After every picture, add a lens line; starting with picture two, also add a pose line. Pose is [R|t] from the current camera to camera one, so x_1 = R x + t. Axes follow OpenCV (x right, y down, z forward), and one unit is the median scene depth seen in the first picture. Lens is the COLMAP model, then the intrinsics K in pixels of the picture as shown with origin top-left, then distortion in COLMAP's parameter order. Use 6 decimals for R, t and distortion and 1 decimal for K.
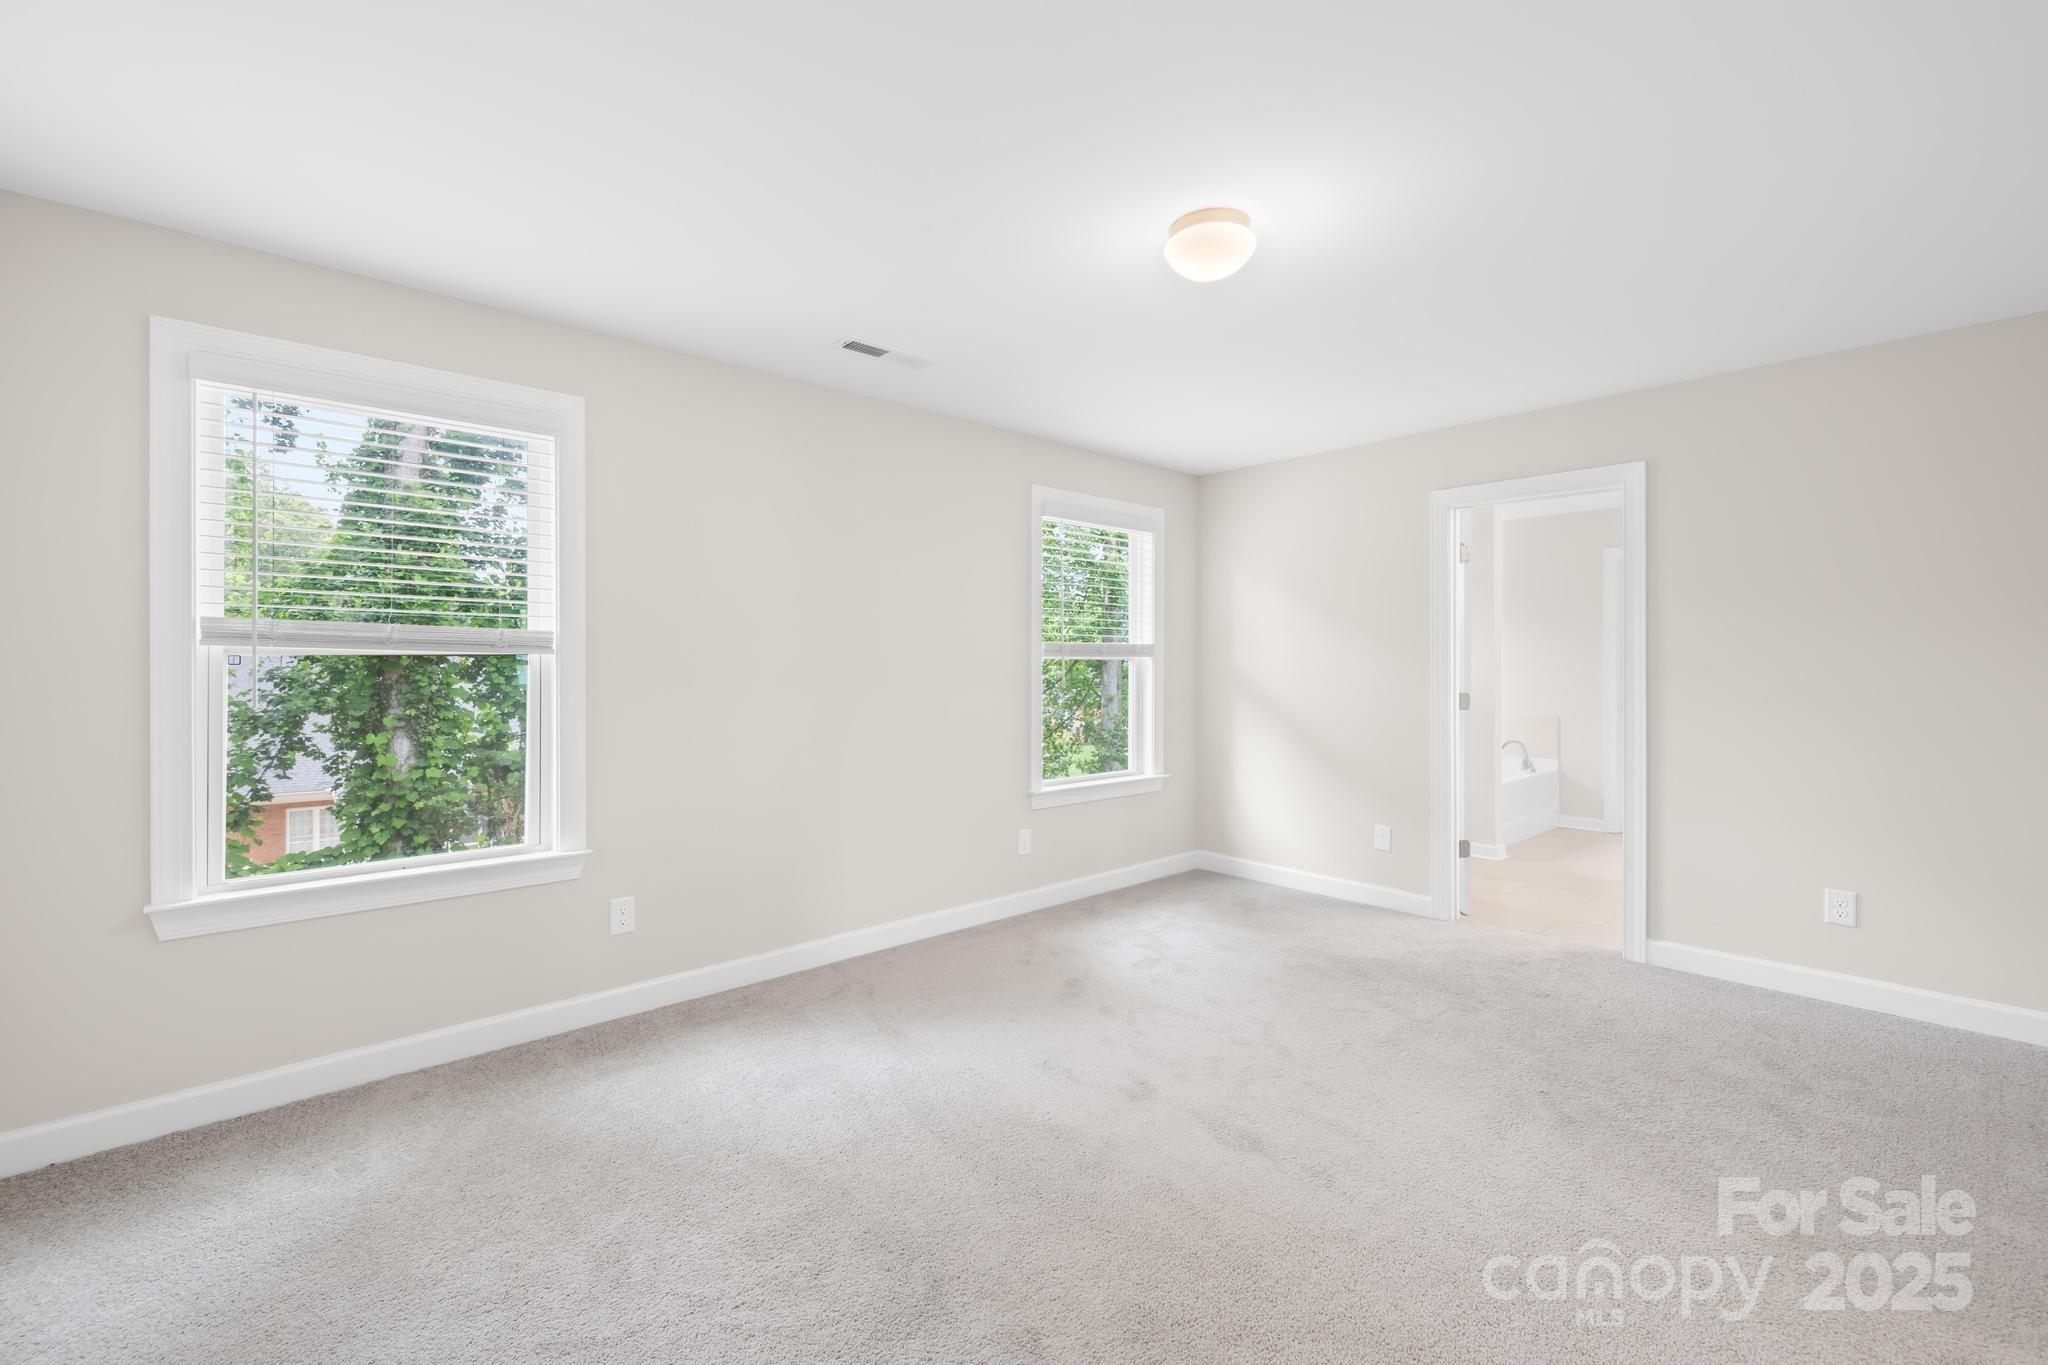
lens RADIAL K [[883.7, 0, 1023.9], [0, 883.7, 666.2], [0, 0, 1]] dist [0.000035, 0.000337]
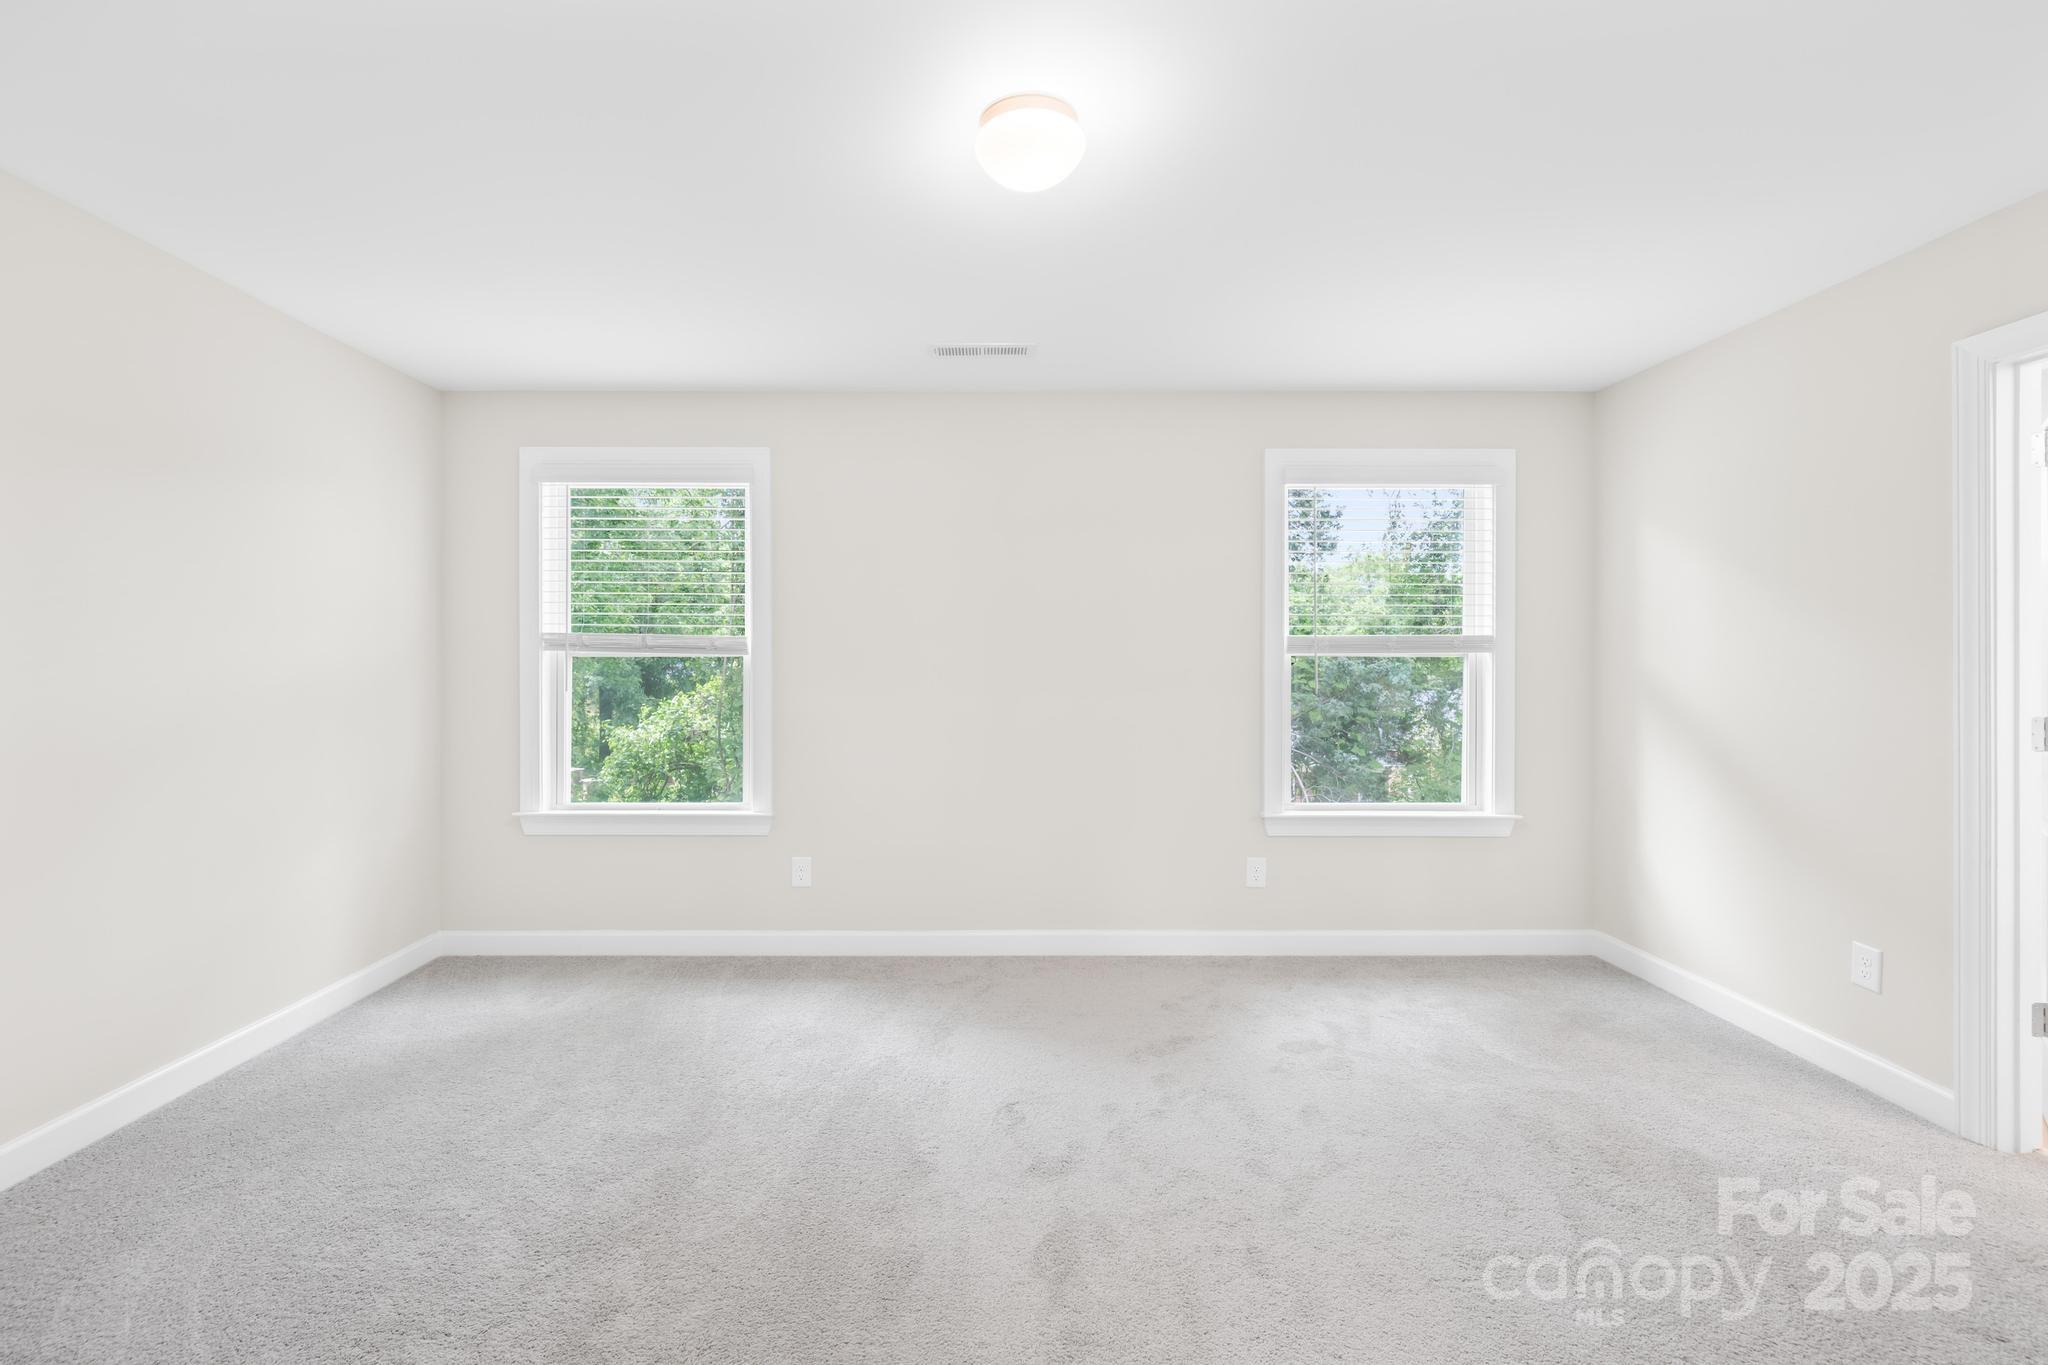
lens RADIAL K [[908.4, 0, 1017.6], [0, 908.4, 660.4], [0, 0, 1]] dist [-0.002766, 0.000494]
pose [[0.735929, -0.000646, -0.677059, 0.364356], [-0.001092, 0.999997, -0.002140, -0.002163], [0.677058, 0.002314, 0.735926, 0.175713]]
